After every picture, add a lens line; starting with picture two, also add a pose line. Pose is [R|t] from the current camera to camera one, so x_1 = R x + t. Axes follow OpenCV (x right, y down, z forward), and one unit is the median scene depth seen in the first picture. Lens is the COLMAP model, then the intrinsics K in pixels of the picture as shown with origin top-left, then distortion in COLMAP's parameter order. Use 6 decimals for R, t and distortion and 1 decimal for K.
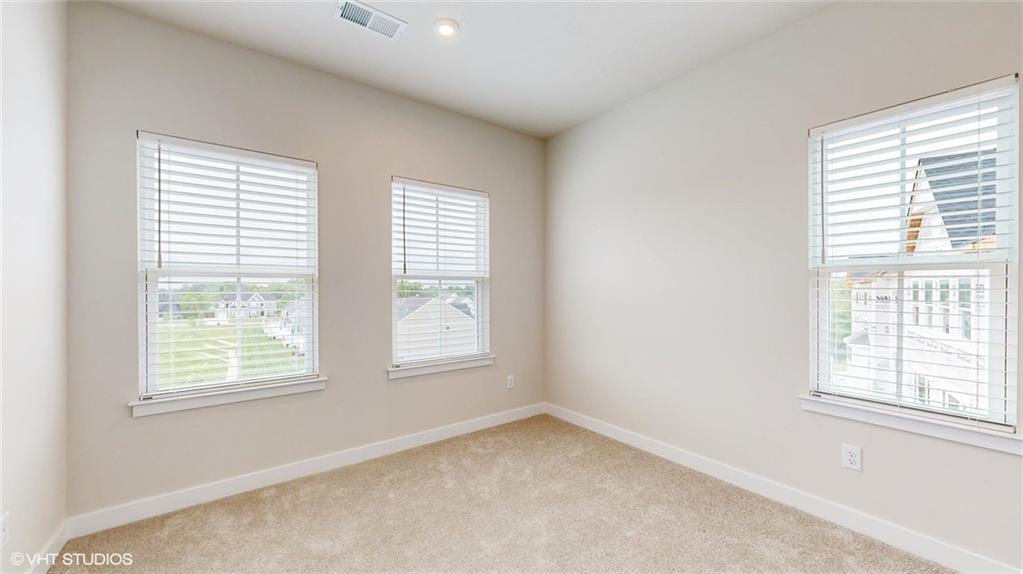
lens RADIAL K [[378.2, 0, 509.6], [0, 378.2, 291.0], [0, 0, 1]] dist [0.002073, 0.000111]
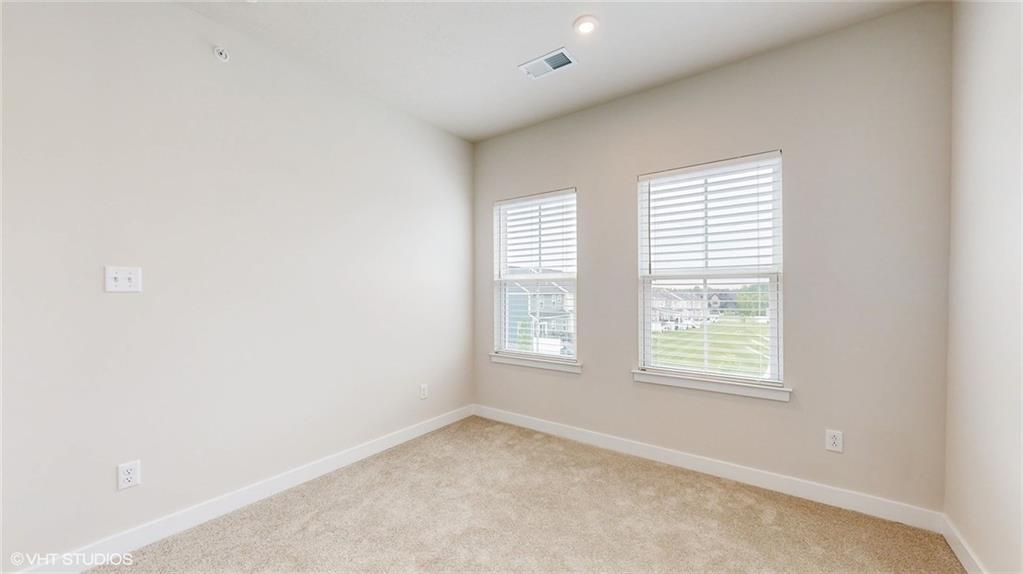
lens RADIAL K [[378.2, 0, 512.5], [0, 378.2, 289.0], [0, 0, 1]] dist [0.002073, 0.000111]
pose [[0.302037, -0.003197, -0.953291, 0.172240], [-0.001543, 0.999991, -0.003843, -0.001253], [0.953295, 0.002632, 0.302030, 0.125392]]
